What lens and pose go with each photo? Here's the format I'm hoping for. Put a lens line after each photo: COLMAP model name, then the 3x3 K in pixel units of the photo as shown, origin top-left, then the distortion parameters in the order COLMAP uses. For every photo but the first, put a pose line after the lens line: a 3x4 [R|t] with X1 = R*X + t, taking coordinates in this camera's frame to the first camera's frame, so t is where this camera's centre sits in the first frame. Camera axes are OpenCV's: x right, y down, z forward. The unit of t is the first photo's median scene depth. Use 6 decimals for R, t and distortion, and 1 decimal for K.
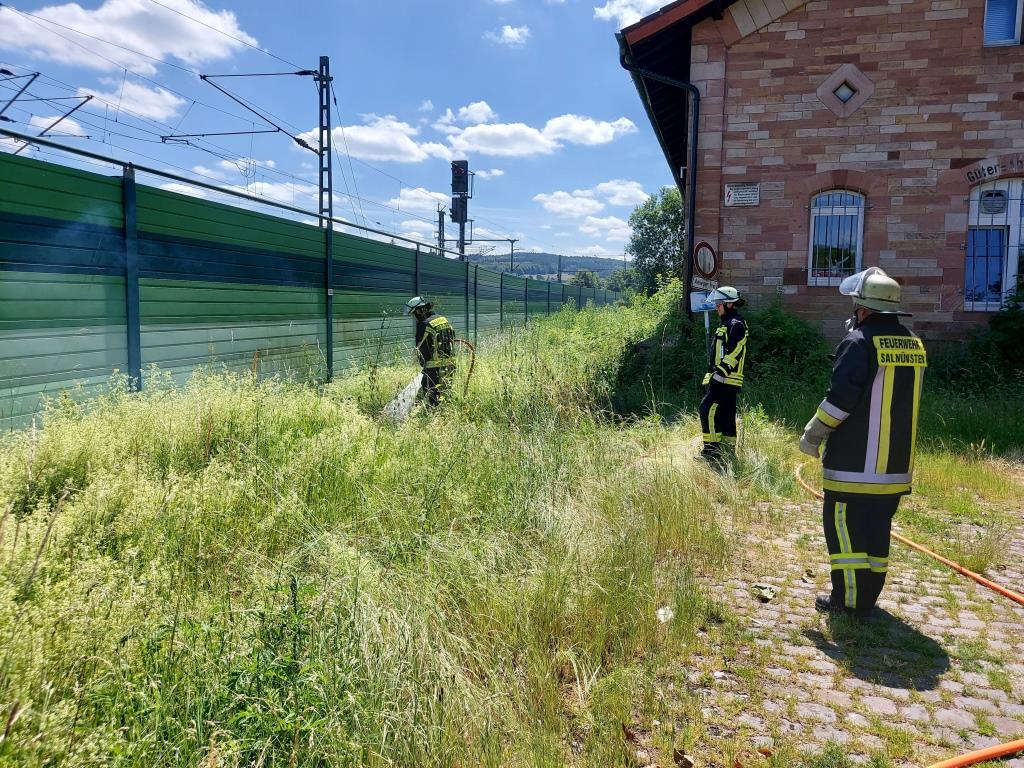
lens RADIAL K [[787.0, 0, 509.5], [0, 787.0, 397.1], [0, 0, 1]] dist [0.007160, -0.006404]
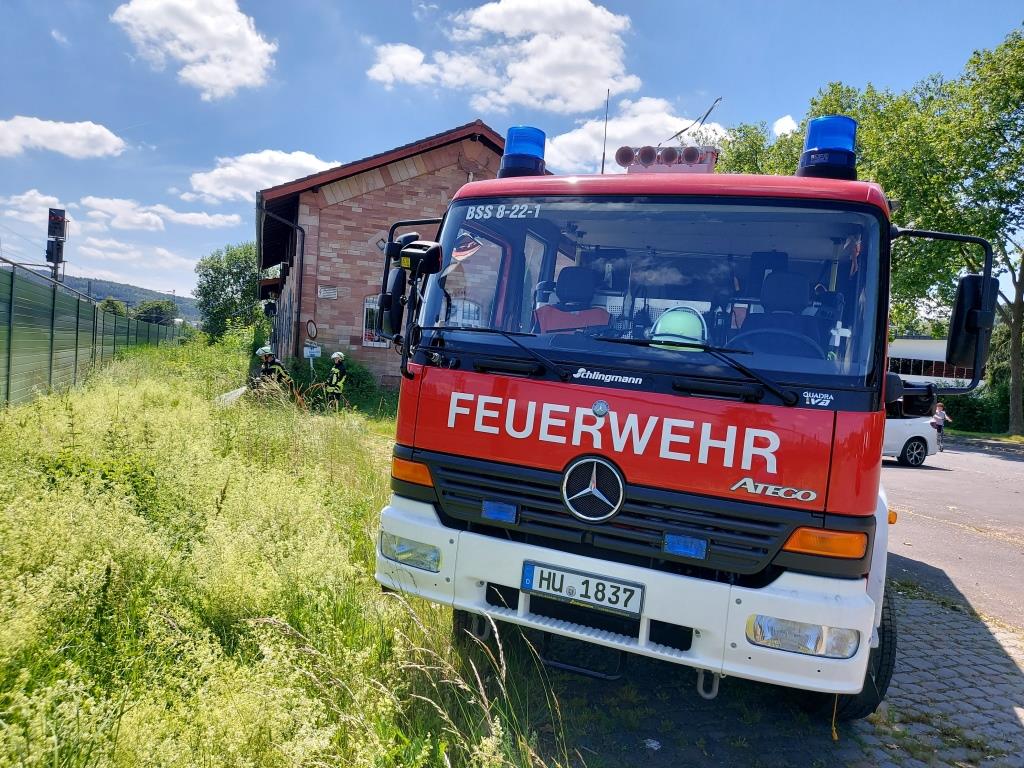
lens RADIAL K [[738.1, 0, 507.6], [0, 738.1, 386.7], [0, 0, 1]] dist [0.029249, -0.001388]
pose [[0.823579, 0.023833, 0.566701, -0.213832], [0.007101, 0.998605, -0.052316, 0.030168], [-0.567157, 0.047111, 0.822261, -0.404013]]
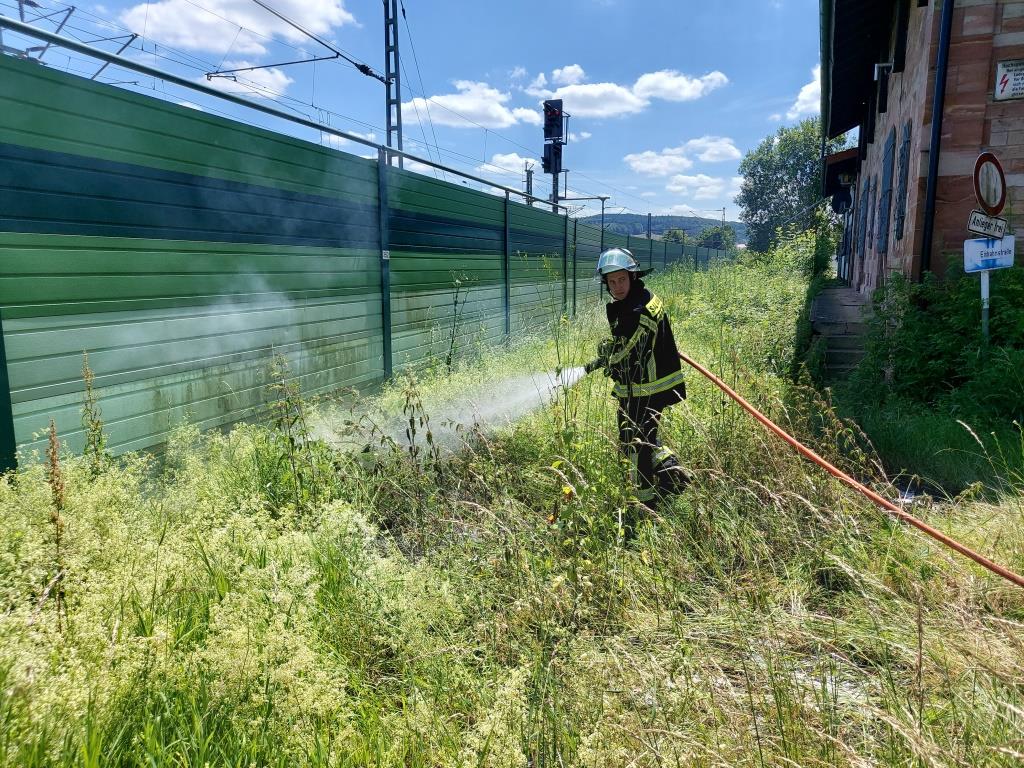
lens RADIAL K [[738.1, 0, 507.6], [0, 738.1, 386.7], [0, 0, 1]] dist [0.029249, -0.001388]
pose [[0.992626, -0.002010, -0.121198, -0.027021], [0.007576, 0.998936, 0.045486, -0.032159], [0.120978, -0.046069, 0.991586, 0.250070]]
